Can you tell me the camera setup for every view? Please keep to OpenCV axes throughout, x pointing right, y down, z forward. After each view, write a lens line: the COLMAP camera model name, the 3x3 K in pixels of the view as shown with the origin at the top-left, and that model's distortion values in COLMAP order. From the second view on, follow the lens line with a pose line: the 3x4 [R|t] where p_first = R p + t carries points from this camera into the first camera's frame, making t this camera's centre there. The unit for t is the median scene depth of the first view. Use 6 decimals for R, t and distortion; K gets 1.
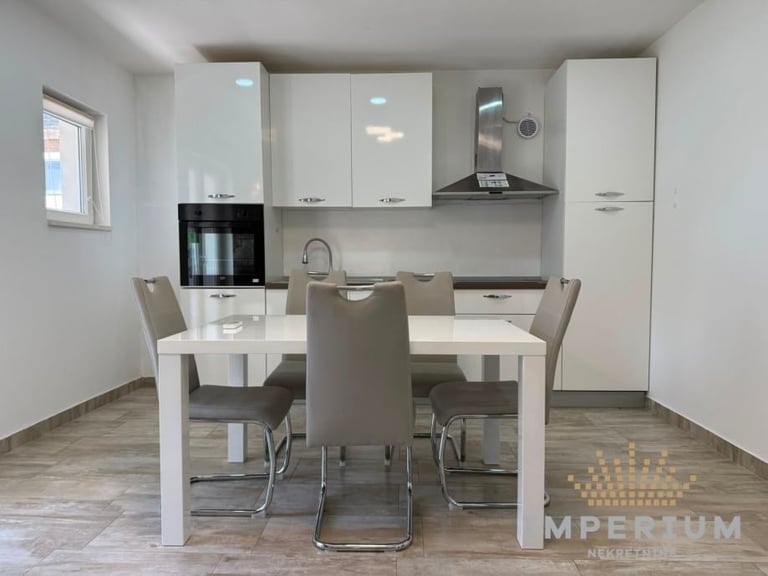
lens RADIAL K [[541.5, 0, 385.4], [0, 541.5, 291.6], [0, 0, 1]] dist [0.011502, -0.019999]
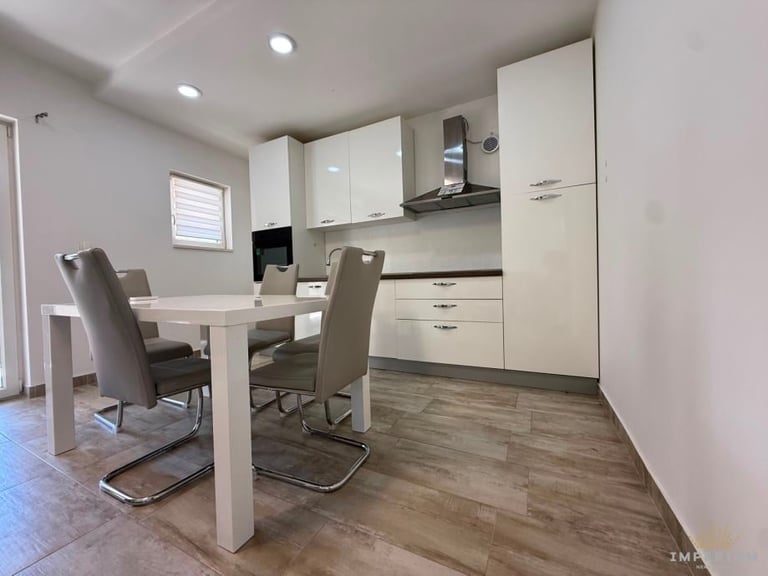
lens RADIAL K [[305.7, 0, 381.7], [0, 305.7, 286.1], [0, 0, 1]] dist [-0.003118, 0.000485]
pose [[0.902839, -0.017943, -0.429603, 0.377040], [0.003366, 0.999393, -0.034666, 0.036855], [0.429965, 0.029851, 0.902352, 0.343142]]
